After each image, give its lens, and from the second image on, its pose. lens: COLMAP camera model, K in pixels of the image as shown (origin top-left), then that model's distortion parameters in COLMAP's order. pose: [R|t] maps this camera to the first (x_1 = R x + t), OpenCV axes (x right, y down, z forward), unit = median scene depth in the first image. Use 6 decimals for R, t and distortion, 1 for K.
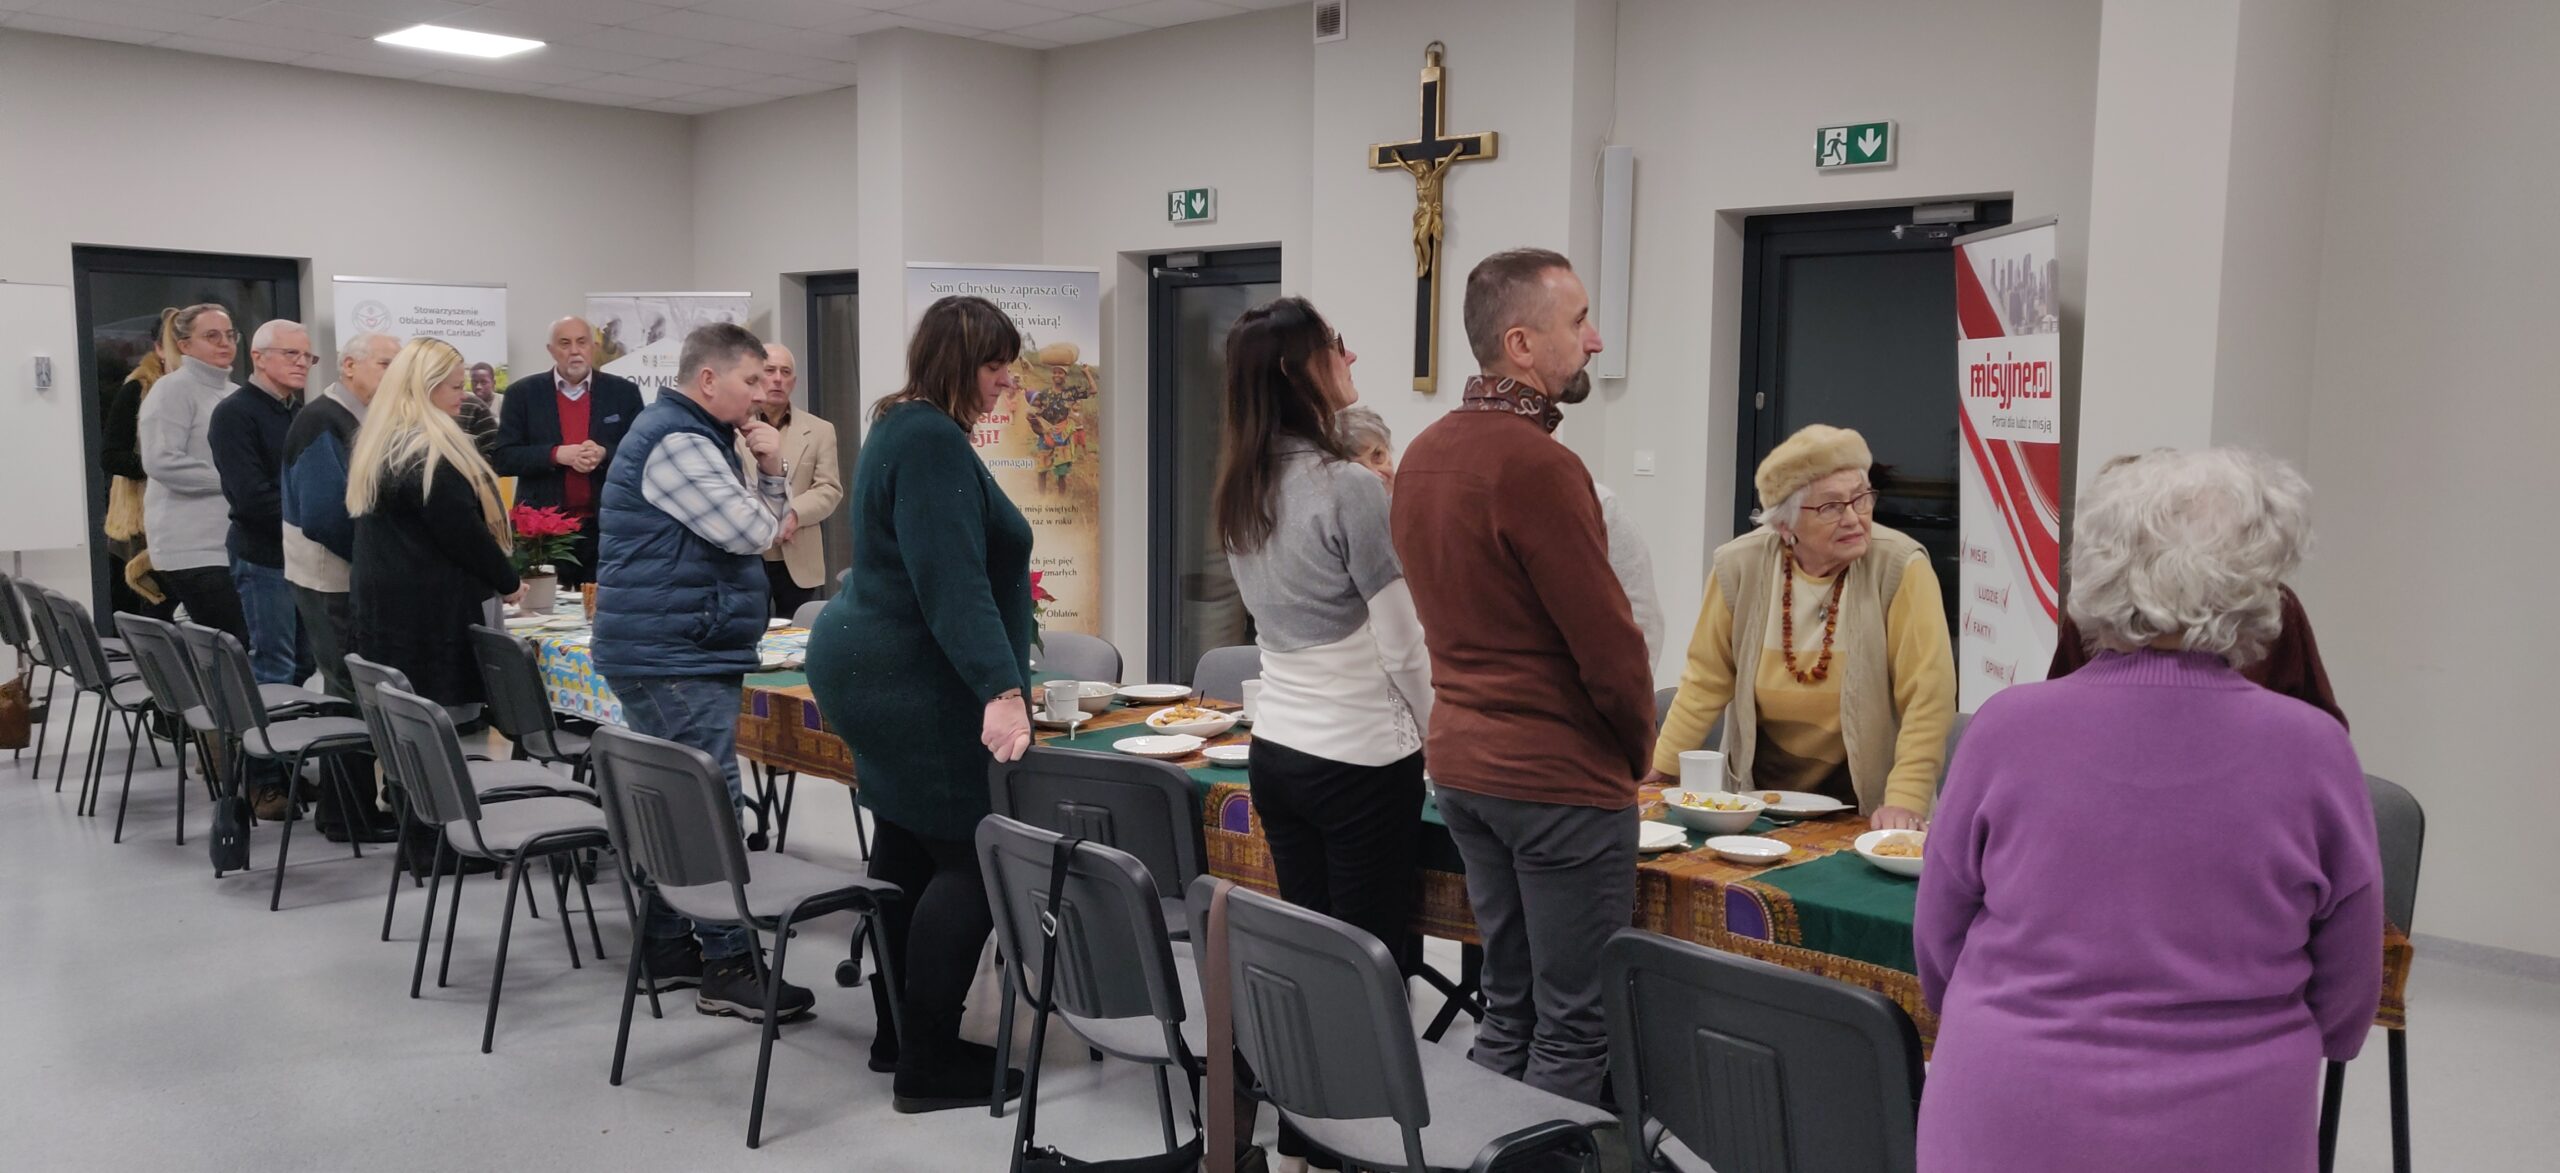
lens RADIAL K [[1905.2, 0, 1274.2], [0, 1905.2, 615.2], [0, 0, 1]] dist [0.010750, 0.006284]
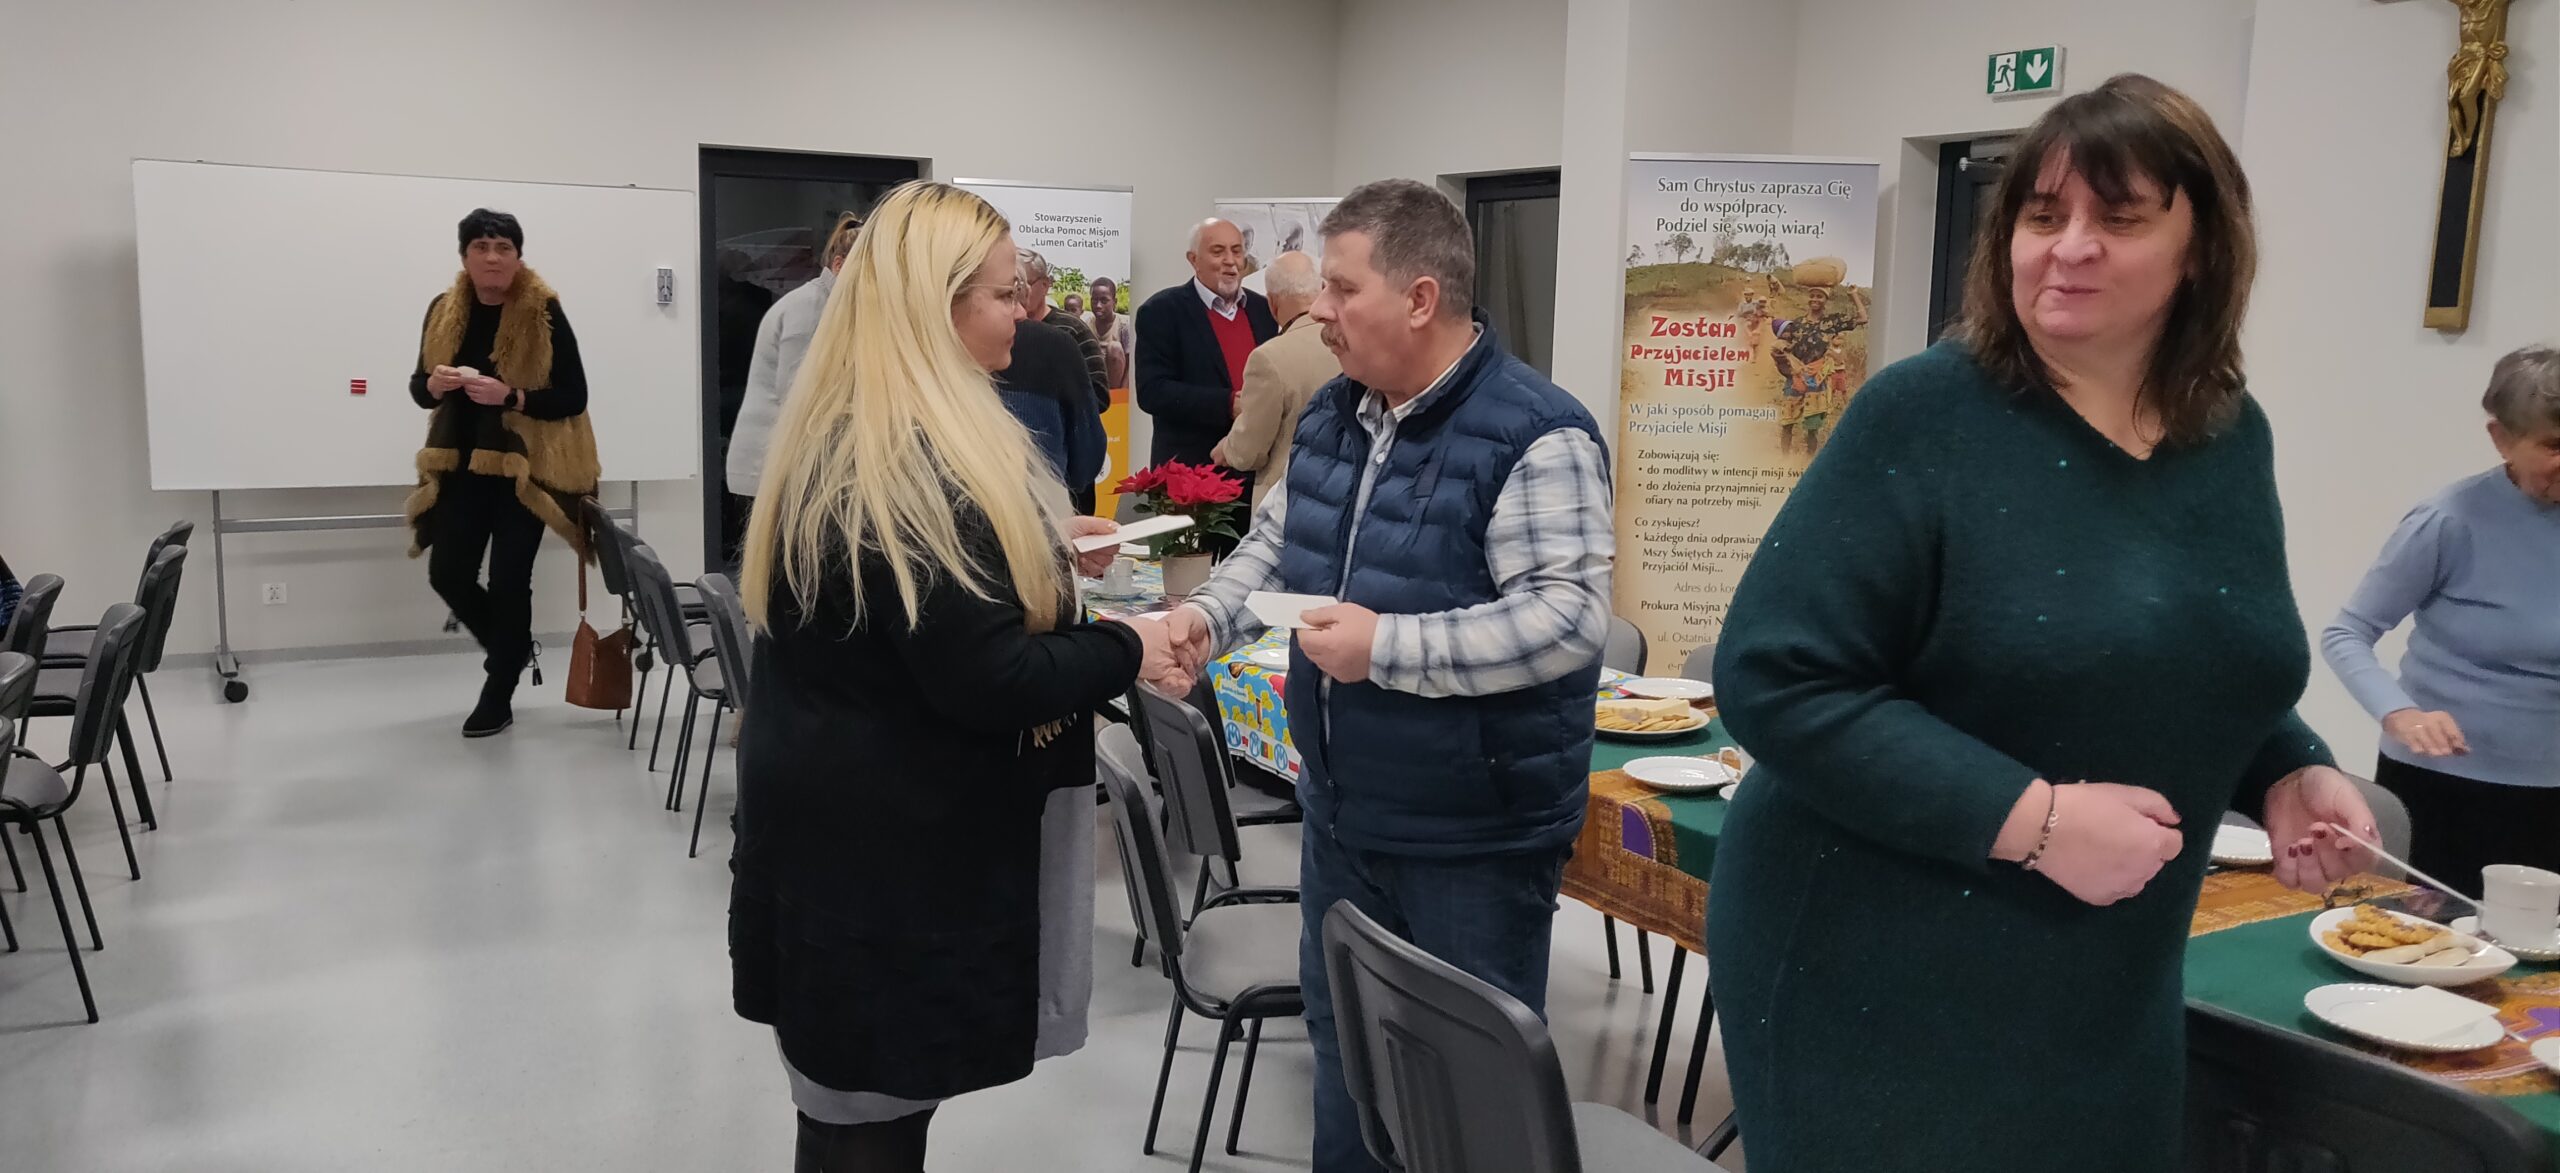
lens RADIAL K [[1887.7, 0, 1339.0], [0, 1887.7, 585.3], [0, 0, 1]] dist [-0.036695, 0.086275]
pose [[0.969798, 0.048326, -0.239074, -0.153490], [-0.042772, 0.998682, 0.028370, -0.033034], [0.240130, -0.017288, 0.970587, 0.294241]]
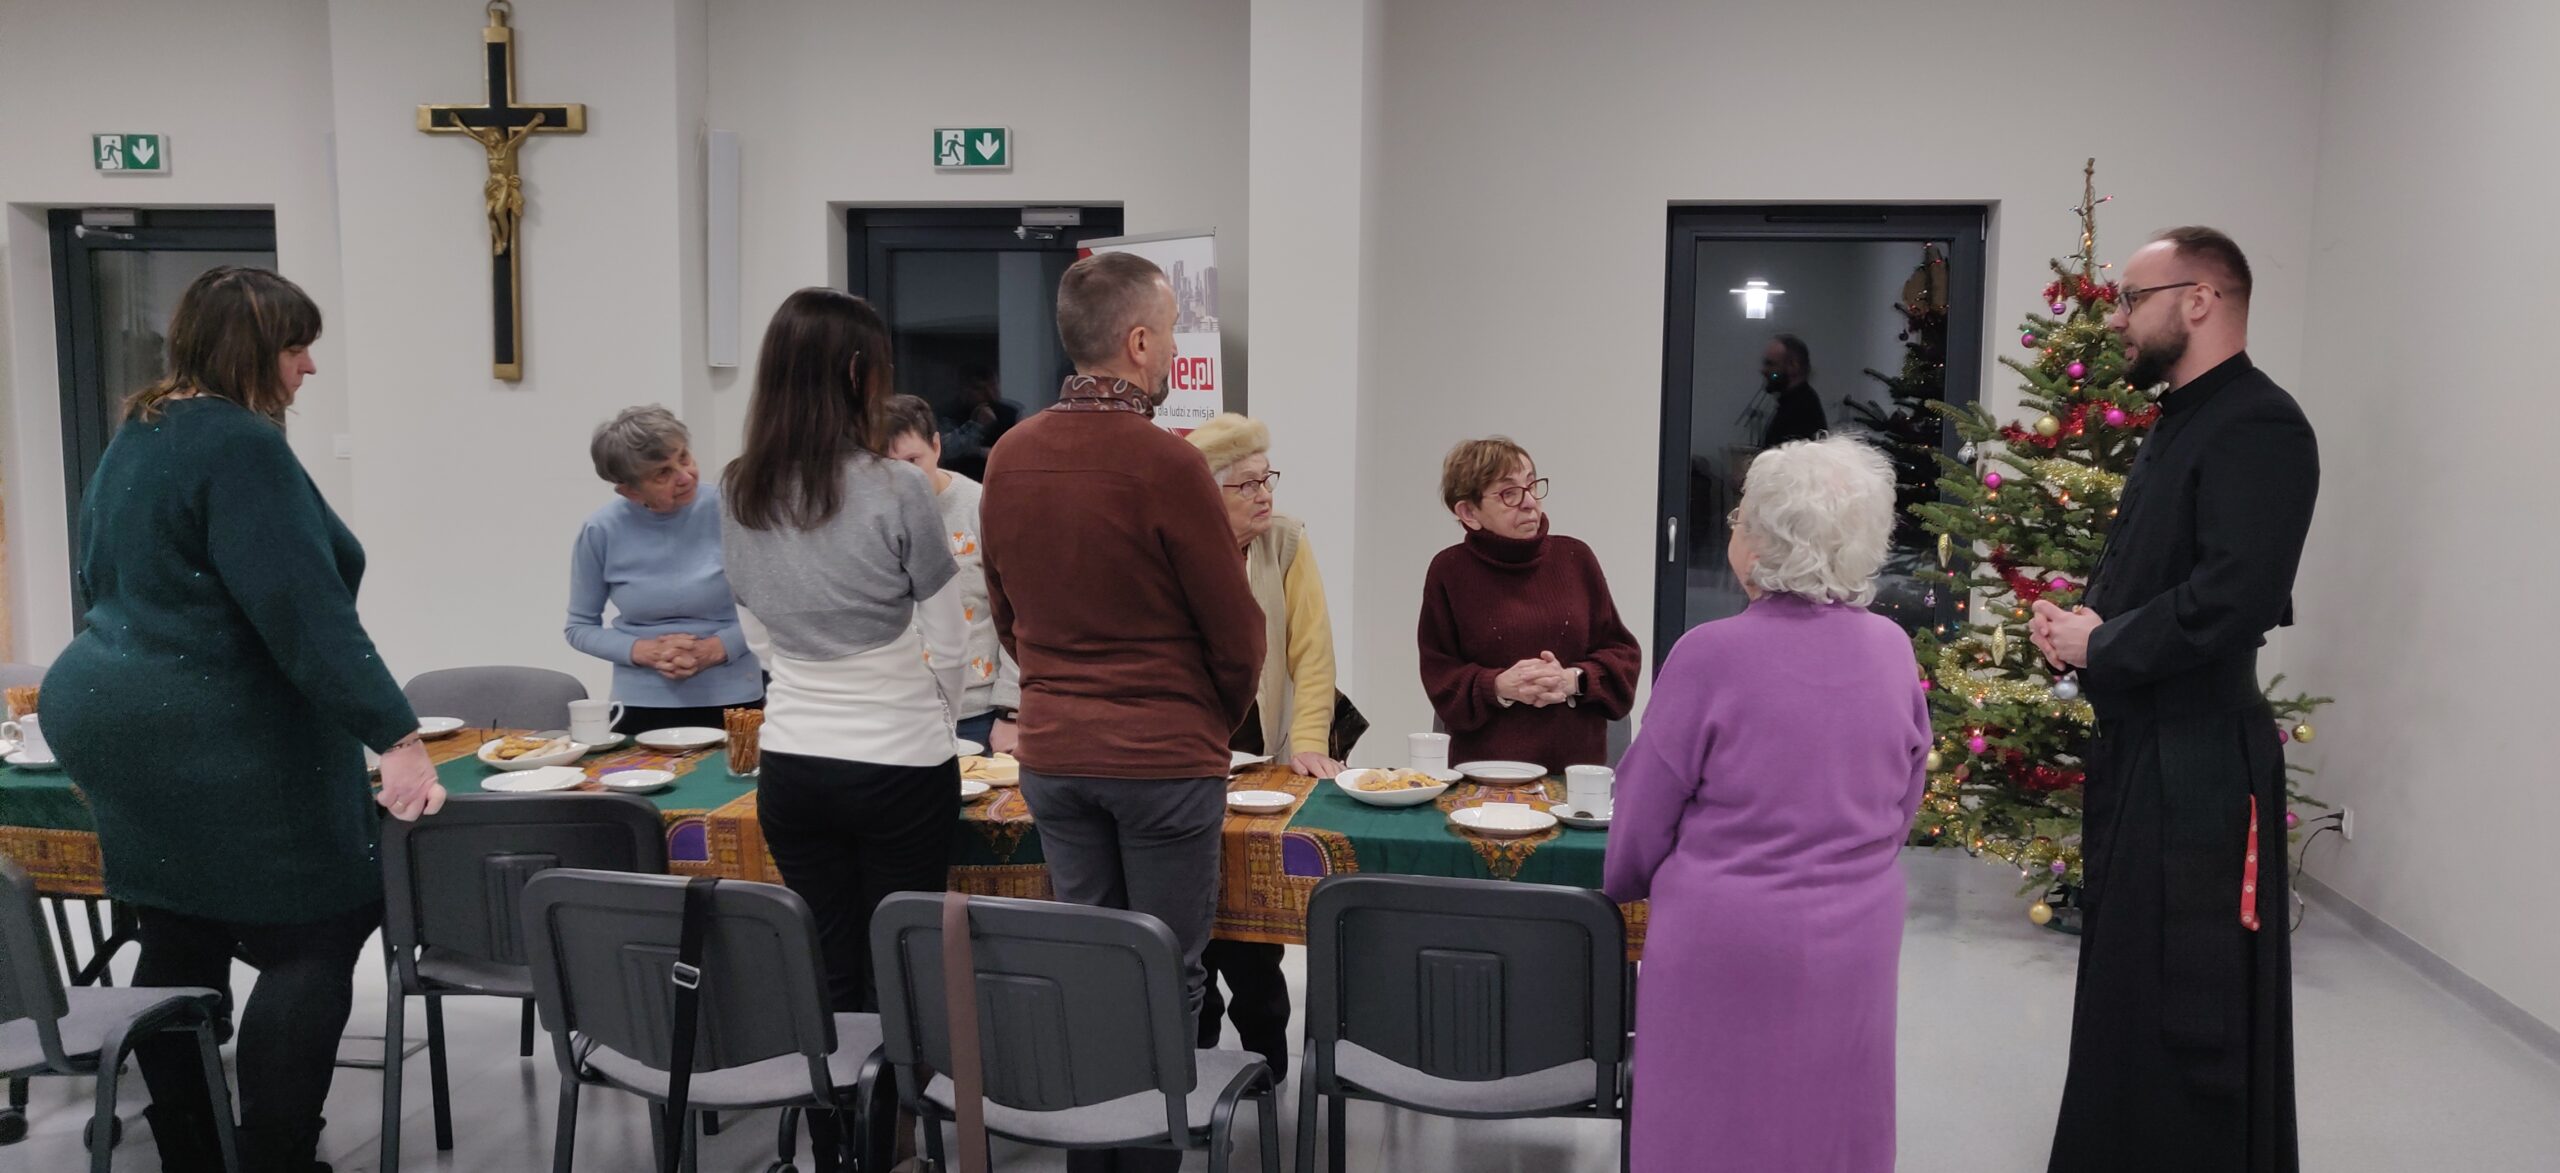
lens RADIAL K [[1985.6, 0, 1229.4], [0, 1985.6, 615.0], [0, 0, 1]] dist [-0.042150, 0.110856]
pose [[0.809193, -0.067199, 0.583687, -0.226969], [0.065009, 0.997578, 0.024724, -0.007961], [-0.583935, 0.017939, 0.811602, 0.039313]]
